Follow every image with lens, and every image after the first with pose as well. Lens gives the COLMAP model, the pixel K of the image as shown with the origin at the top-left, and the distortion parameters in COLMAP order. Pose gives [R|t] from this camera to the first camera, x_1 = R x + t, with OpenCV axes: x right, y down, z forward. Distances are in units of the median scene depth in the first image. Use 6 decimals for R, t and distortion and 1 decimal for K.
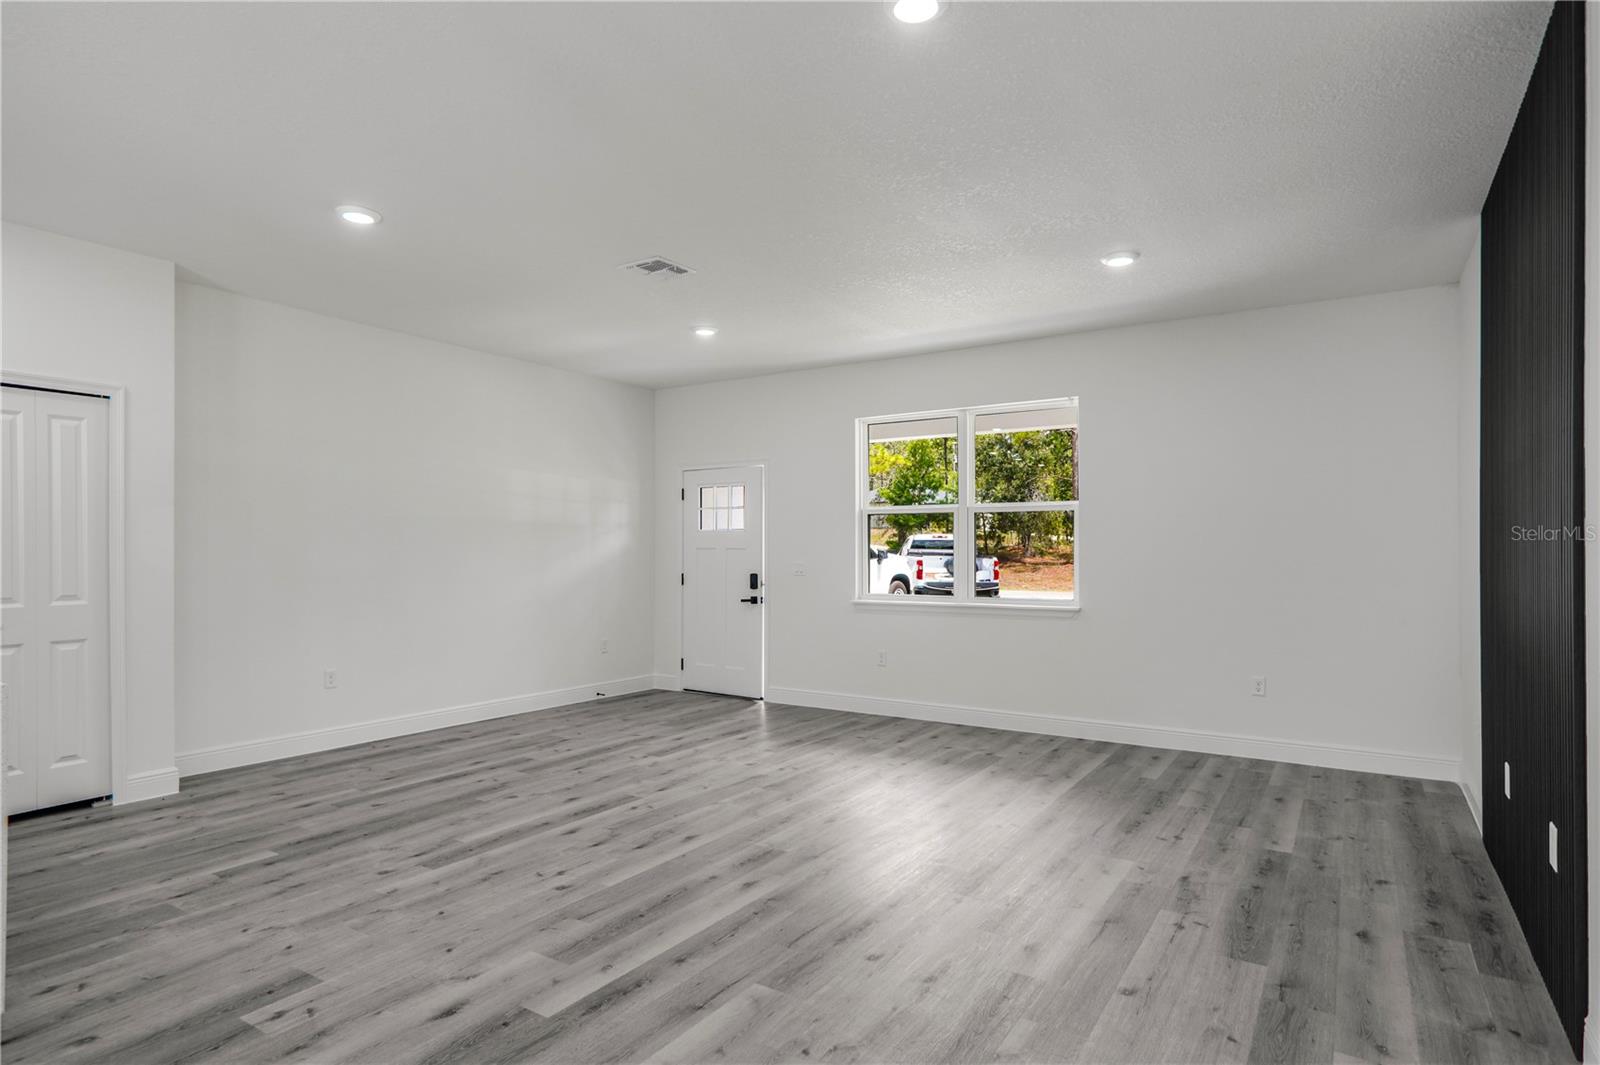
lens RADIAL K [[865.0, 0, 802.2], [0, 865.0, 544.0], [0, 0, 1]] dist [-0.005248, 0.008611]
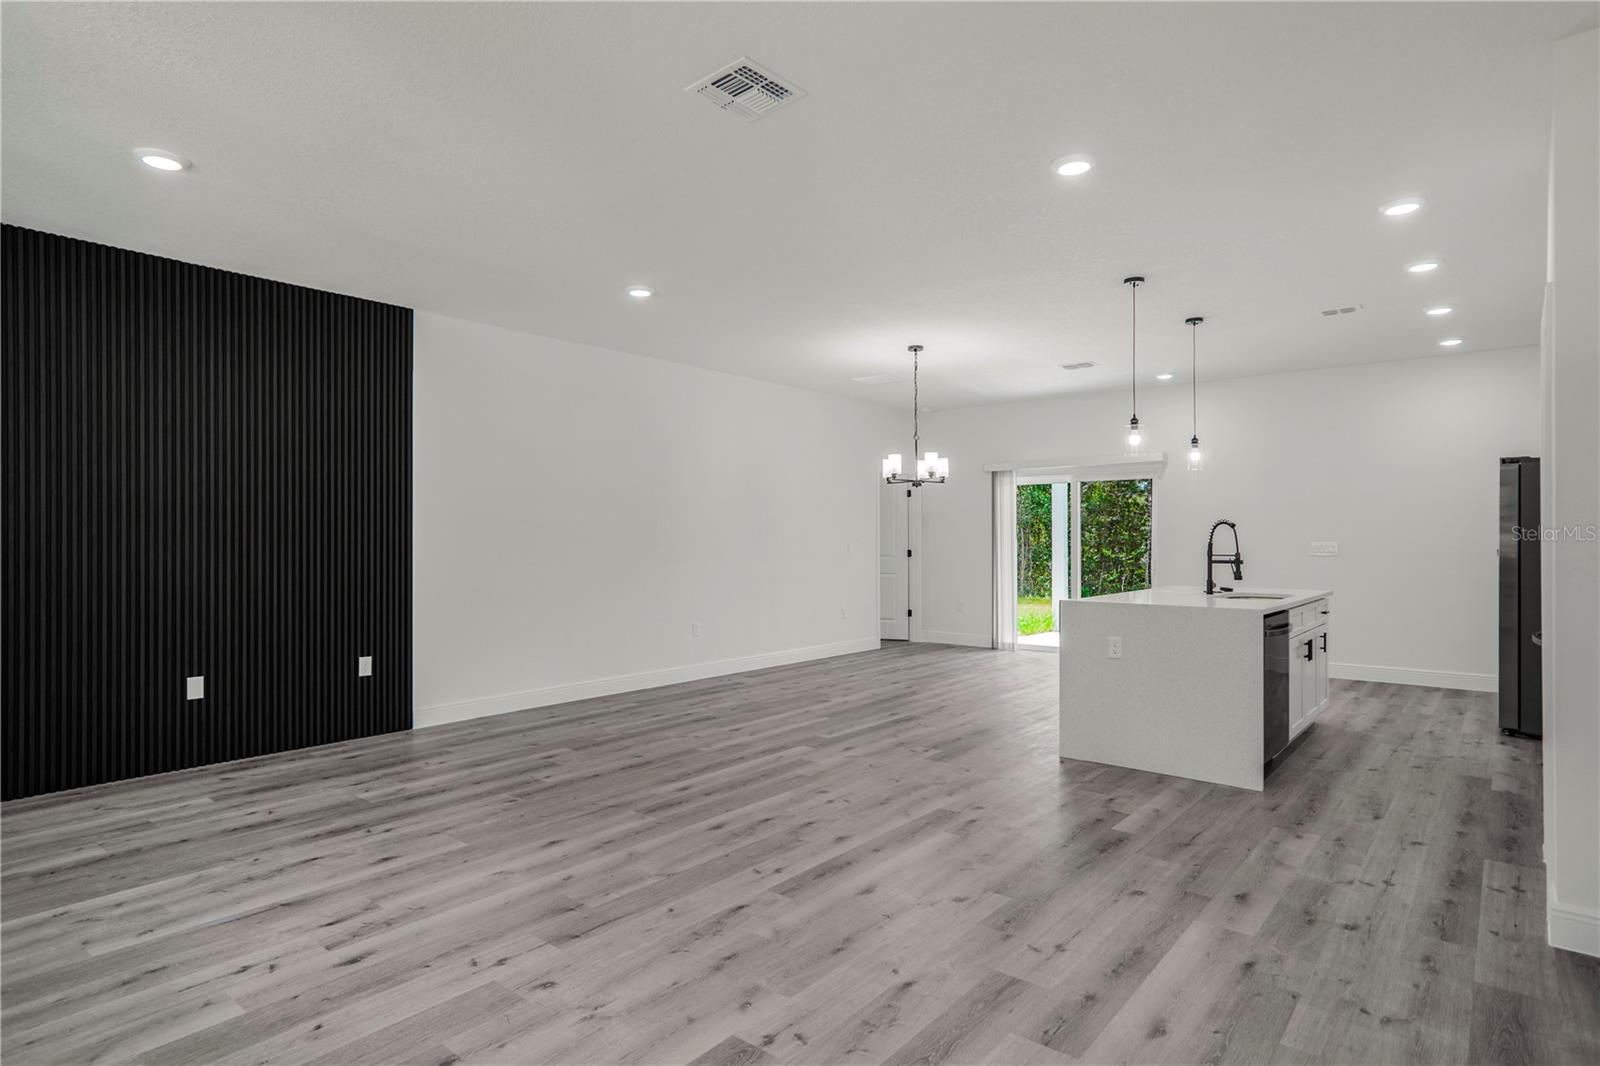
lens RADIAL K [[864.4, 0, 803.5], [0, 864.4, 548.9], [0, 0, 1]] dist [0.001482, 0.011197]
pose [[-0.992750, -0.001997, 0.120181, -0.338739], [-0.001948, 0.999998, 0.000529, 0.023012], [-0.120182, 0.000291, -0.992752, 1.929412]]
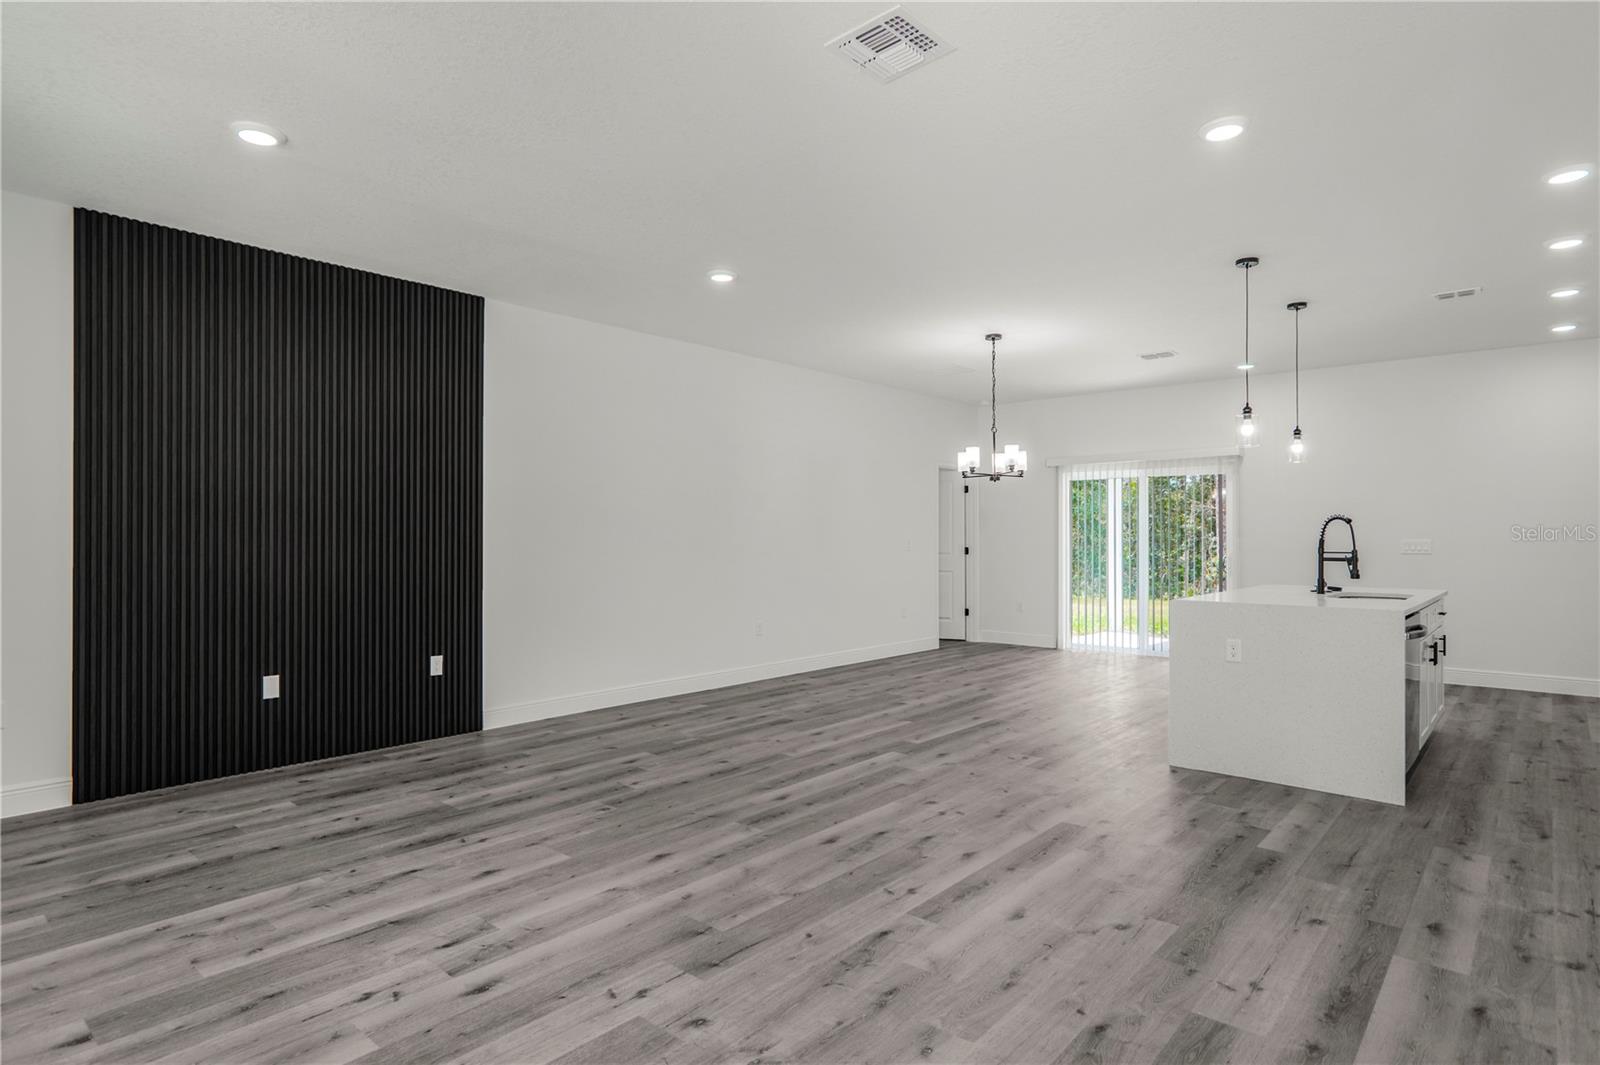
lens RADIAL K [[865.0, 0, 802.2], [0, 865.0, 544.0], [0, 0, 1]] dist [-0.005248, 0.008611]
pose [[-0.989512, -0.003407, 0.144411, -0.227787], [-0.003899, 0.999988, -0.003123, 0.027177], [-0.144399, -0.003653, -0.989513, 1.881966]]
